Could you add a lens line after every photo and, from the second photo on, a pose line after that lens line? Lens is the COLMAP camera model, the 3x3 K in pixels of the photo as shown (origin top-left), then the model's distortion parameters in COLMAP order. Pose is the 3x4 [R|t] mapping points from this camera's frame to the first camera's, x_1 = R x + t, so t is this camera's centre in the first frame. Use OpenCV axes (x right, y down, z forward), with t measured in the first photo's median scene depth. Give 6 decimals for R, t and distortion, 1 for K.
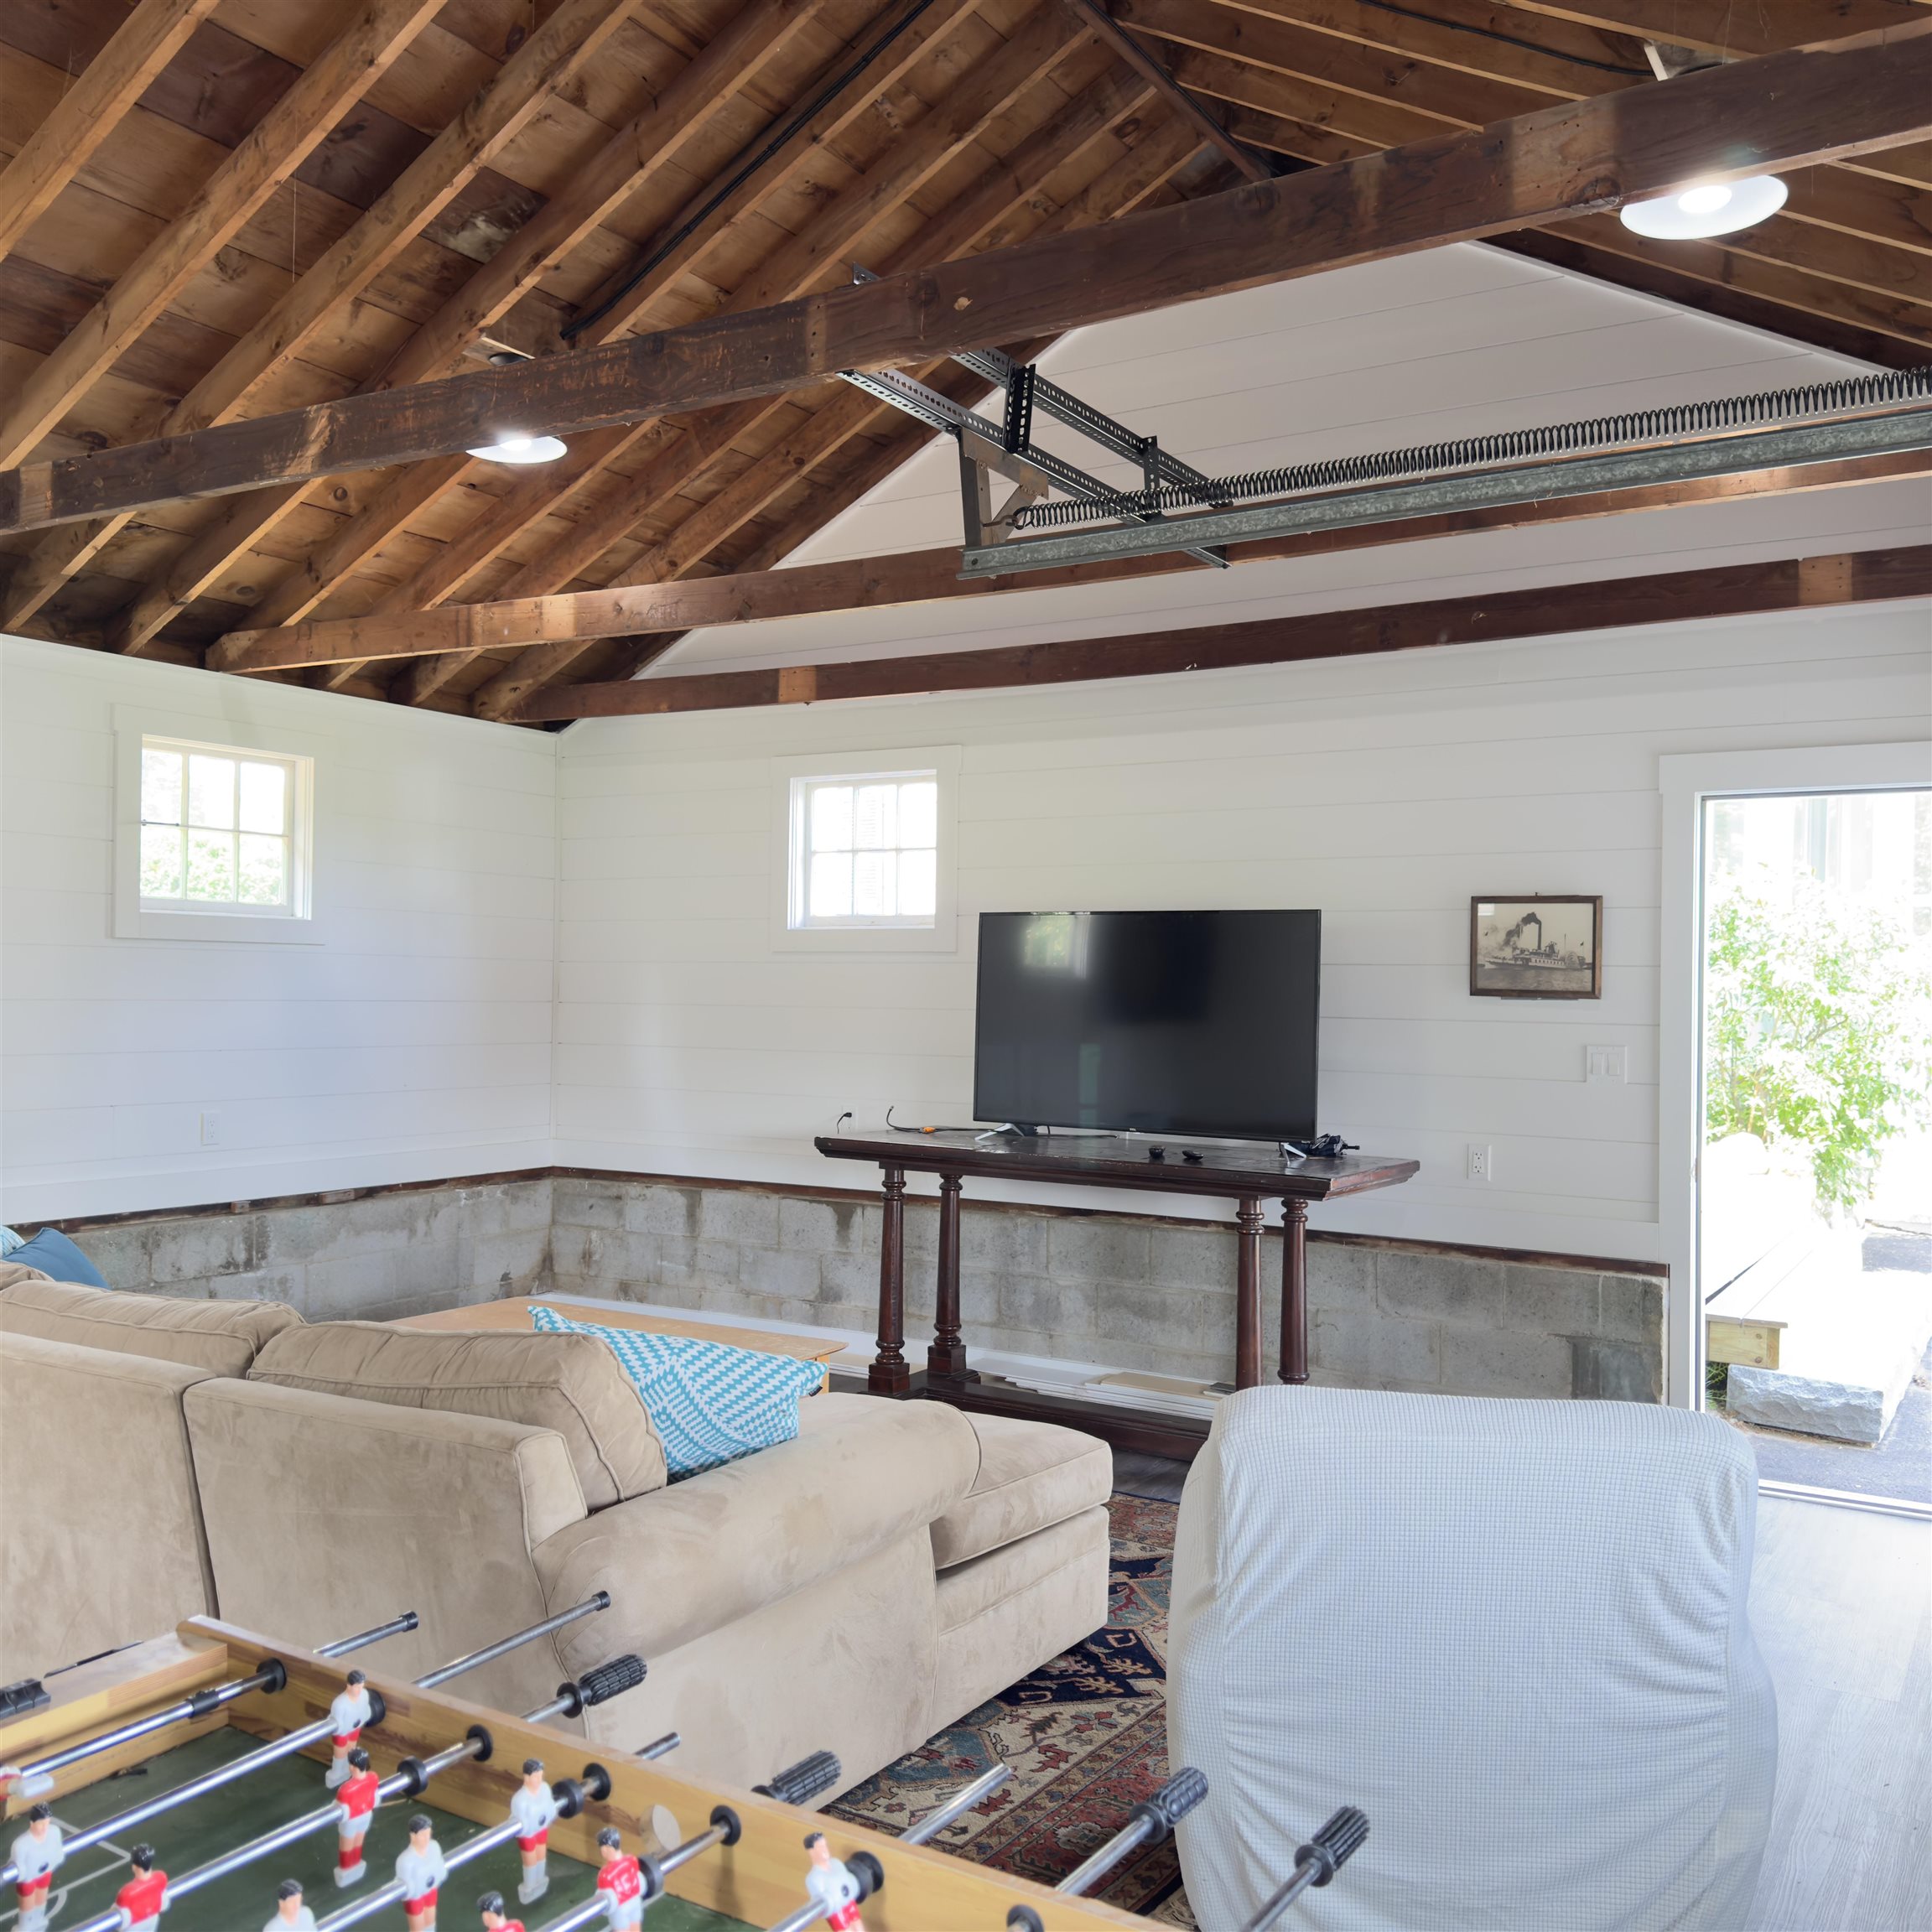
lens RADIAL K [[1795.7, 0, 963.5], [0, 1795.7, 975.8], [0, 0, 1]] dist [0.163395, -0.270323]
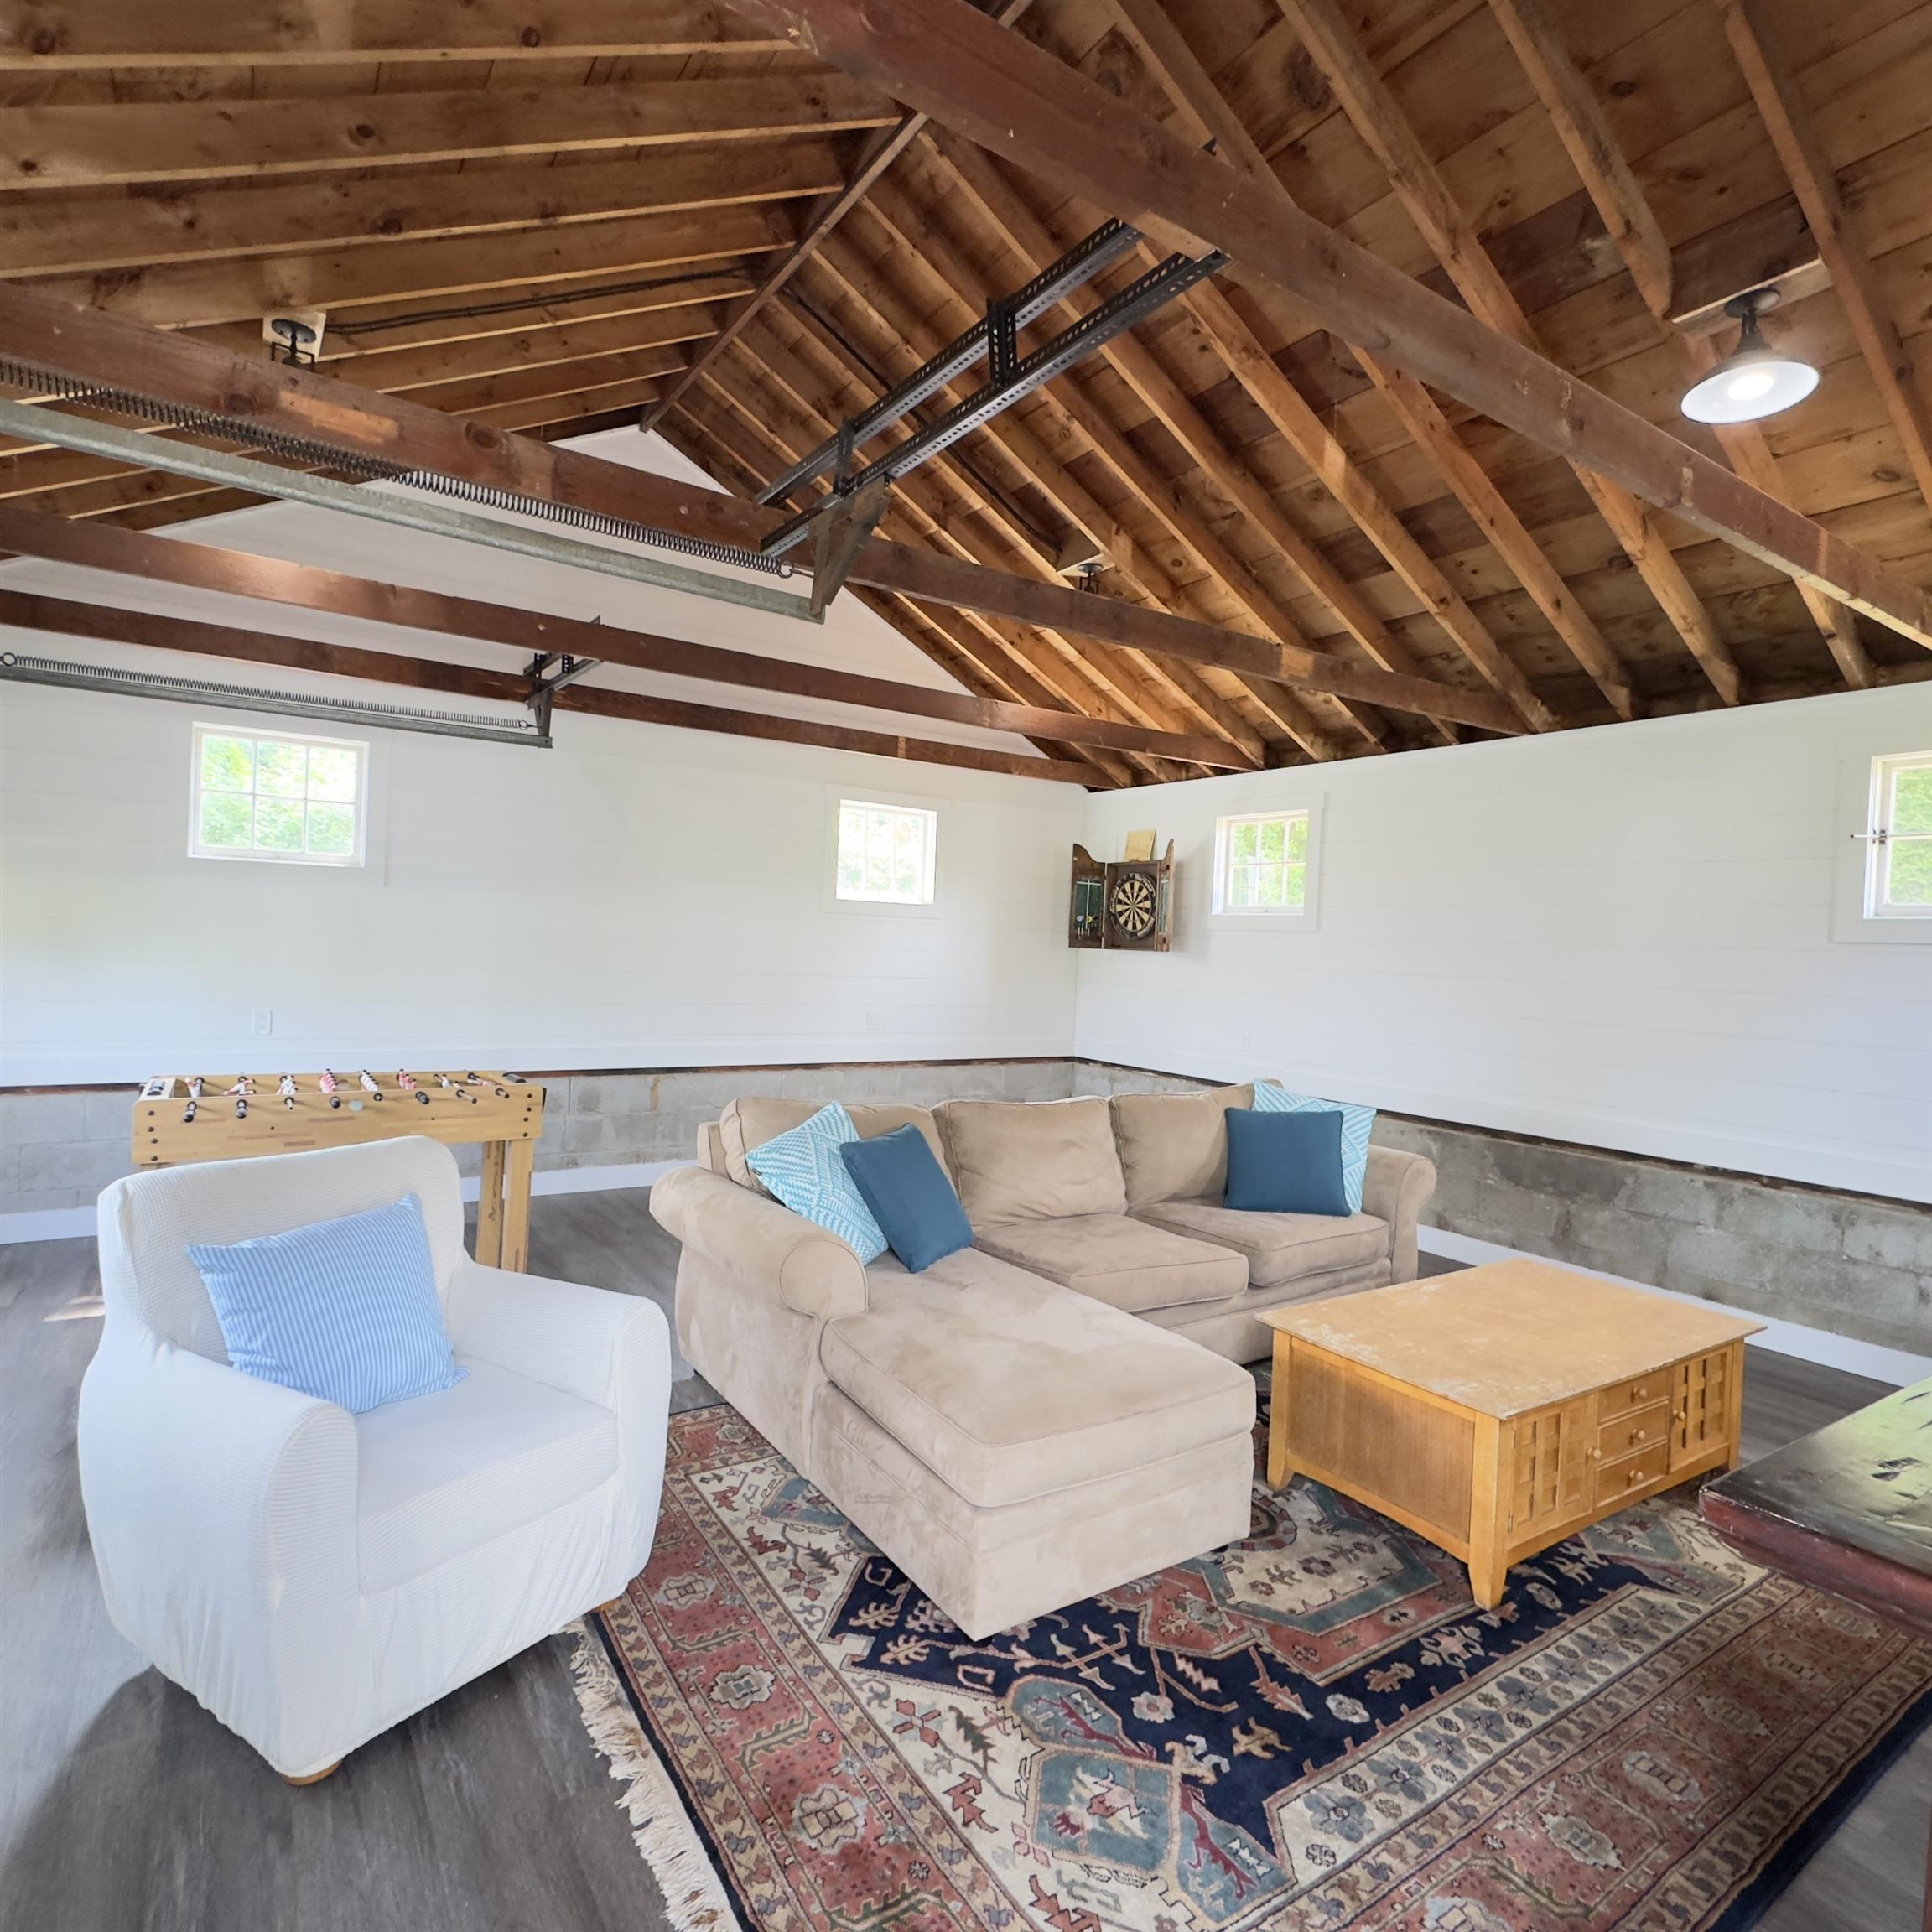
lens RADIAL K [[1113.3, 0, 966.1], [0, 1113.3, 973.8], [0, 0, 1]] dist [-0.000431, -0.000717]
pose [[-0.416148, -0.007667, -0.909264, 0.436034], [-0.046929, 0.998813, 0.013056, 0.017324], [0.908085, 0.048104, -0.416014, 0.913814]]
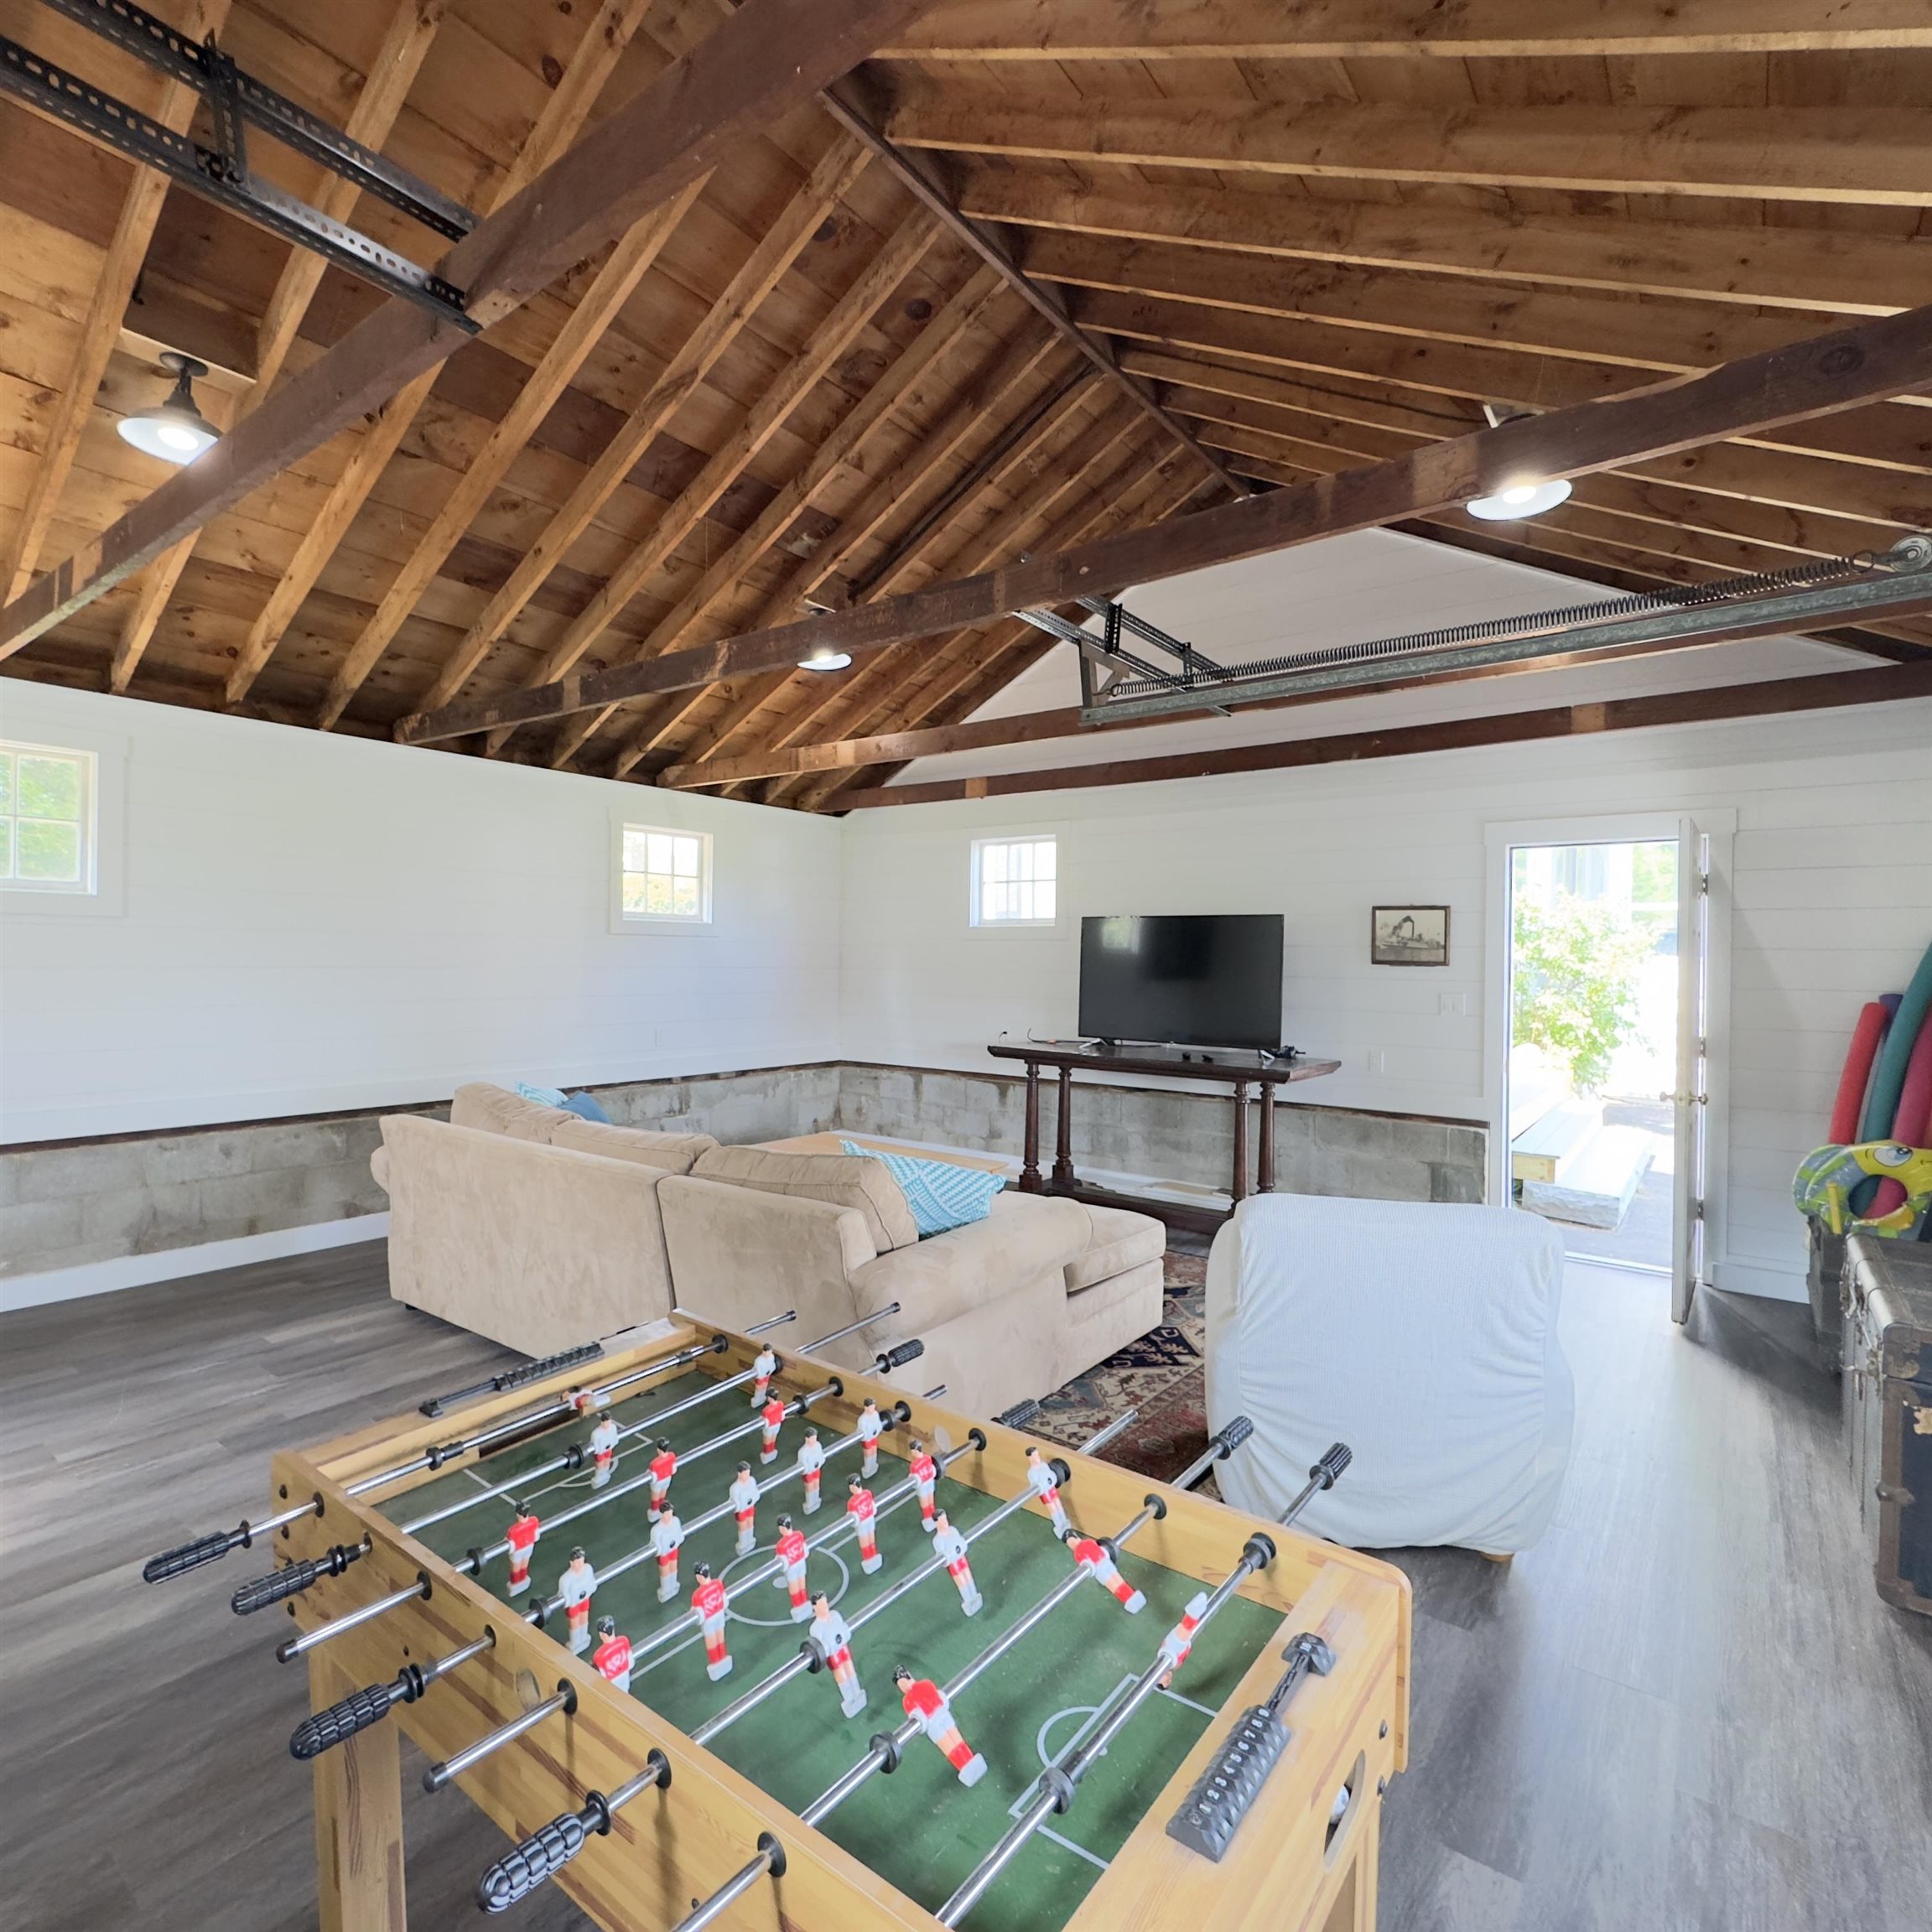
lens RADIAL K [[1023.3, 0, 970.3], [0, 1023.3, 962.4], [0, 0, 1]] dist [0.015137, -0.000504]
pose [[0.996184, -0.001364, -0.087267, -0.013466], [0.002262, 0.999946, 0.010189, -0.001764], [0.087248, -0.010347, 0.996133, 0.005542]]
